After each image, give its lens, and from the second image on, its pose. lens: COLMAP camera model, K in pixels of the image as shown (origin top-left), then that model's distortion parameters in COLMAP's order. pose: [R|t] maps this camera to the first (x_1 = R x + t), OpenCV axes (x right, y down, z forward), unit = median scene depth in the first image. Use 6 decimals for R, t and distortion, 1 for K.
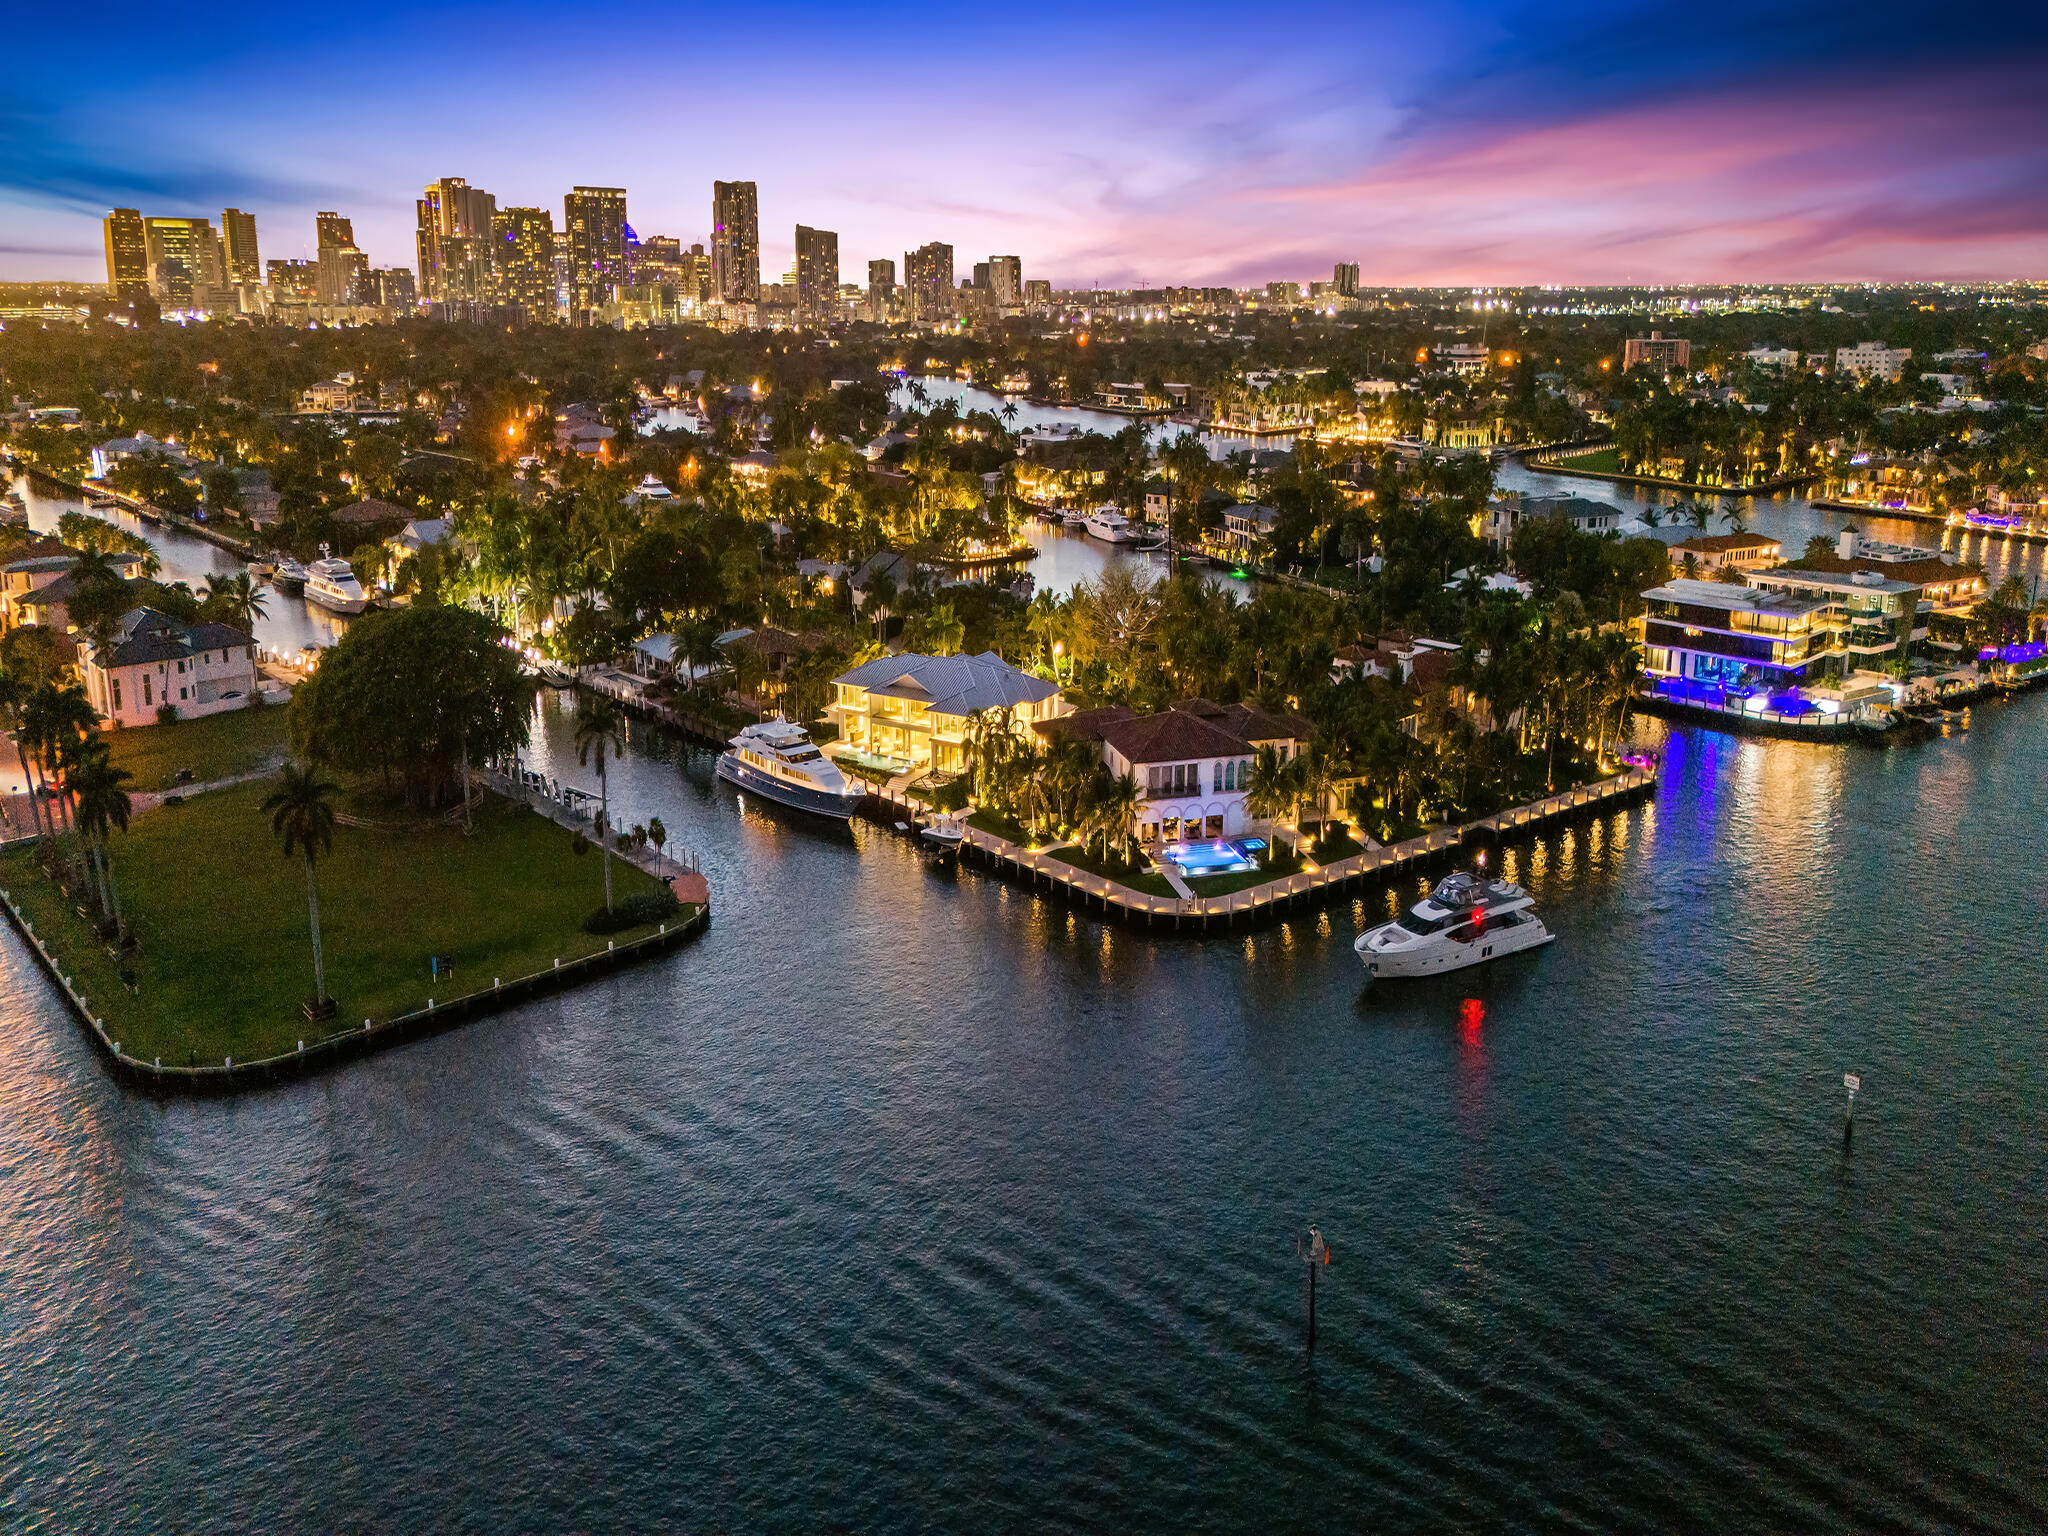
lens RADIAL K [[1492.9, 0, 1023.1], [0, 1492.9, 570.9], [0, 0, 1]] dist [0.045865, -0.003236]
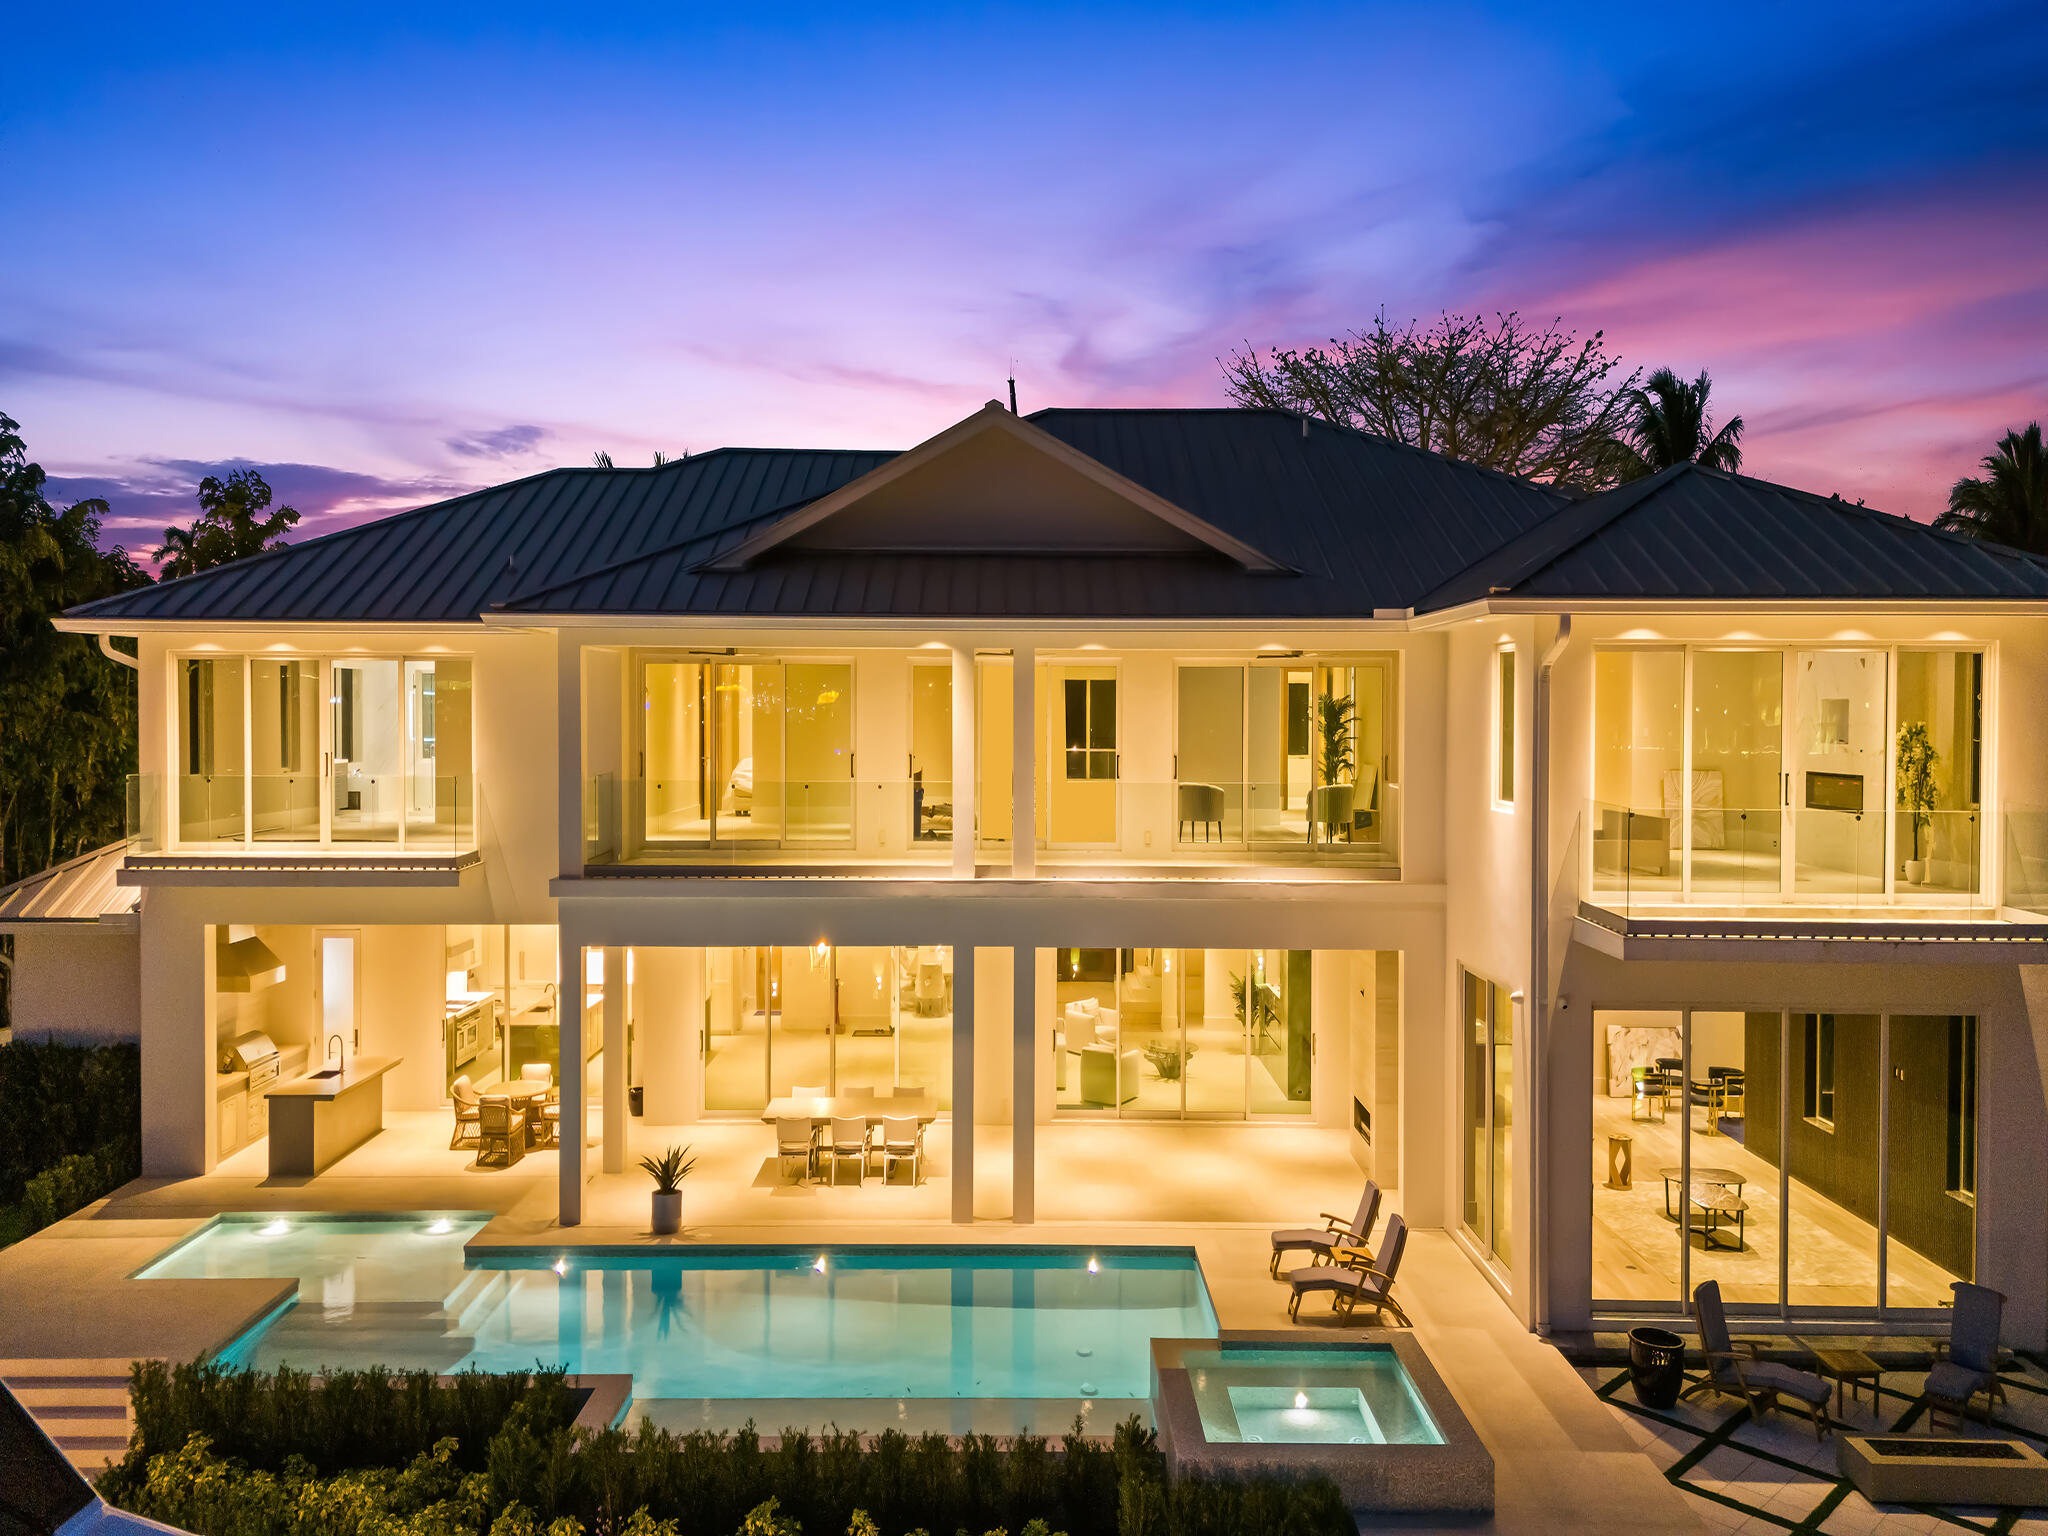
lens RADIAL K [[1494.0, 0, 982.8], [0, 1494.0, 743.1], [0, 0, 1]] dist [0.046310, -0.031759]
pose [[0.873416, -0.001365, 0.486974, -0.014342], [0.085510, 0.984889, -0.150607, 0.012030], [-0.479409, 0.173183, 0.860334, 0.101698]]
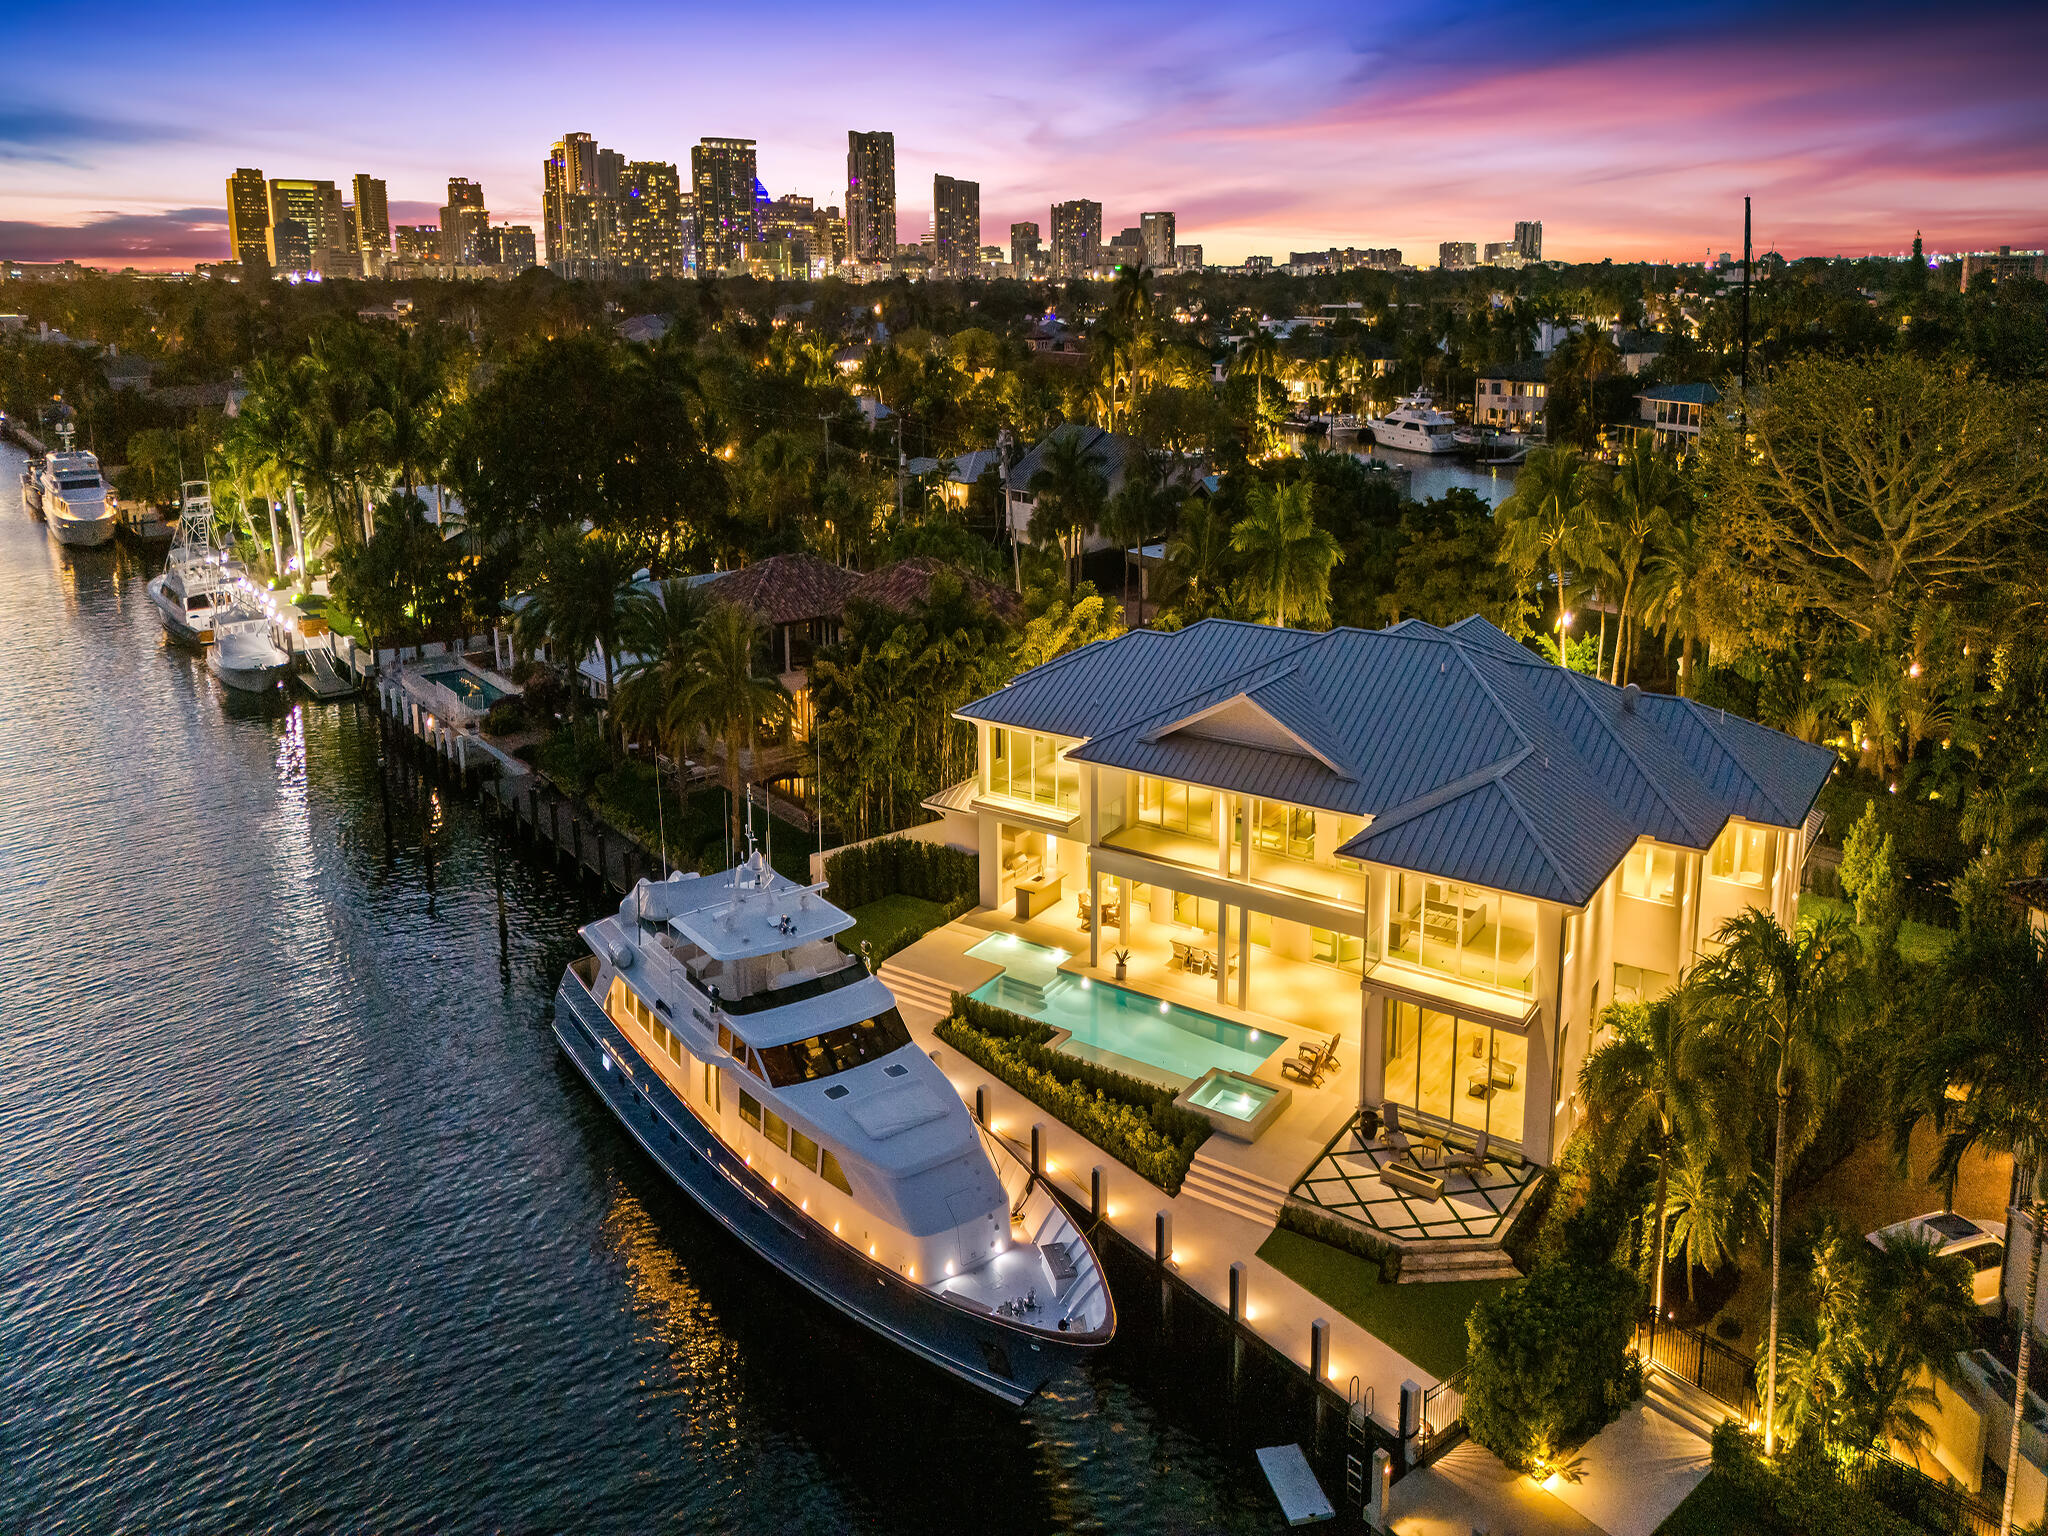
lens RADIAL K [[1492.9, 0, 1023.1], [0, 1492.9, 570.9], [0, 0, 1]] dist [0.045865, -0.003236]
pose [[0.995711, 0.006393, -0.092293, -0.010162], [-0.005588, 0.999944, 0.008979, 0.005024], [0.092345, -0.008425, 0.995691, 0.082095]]
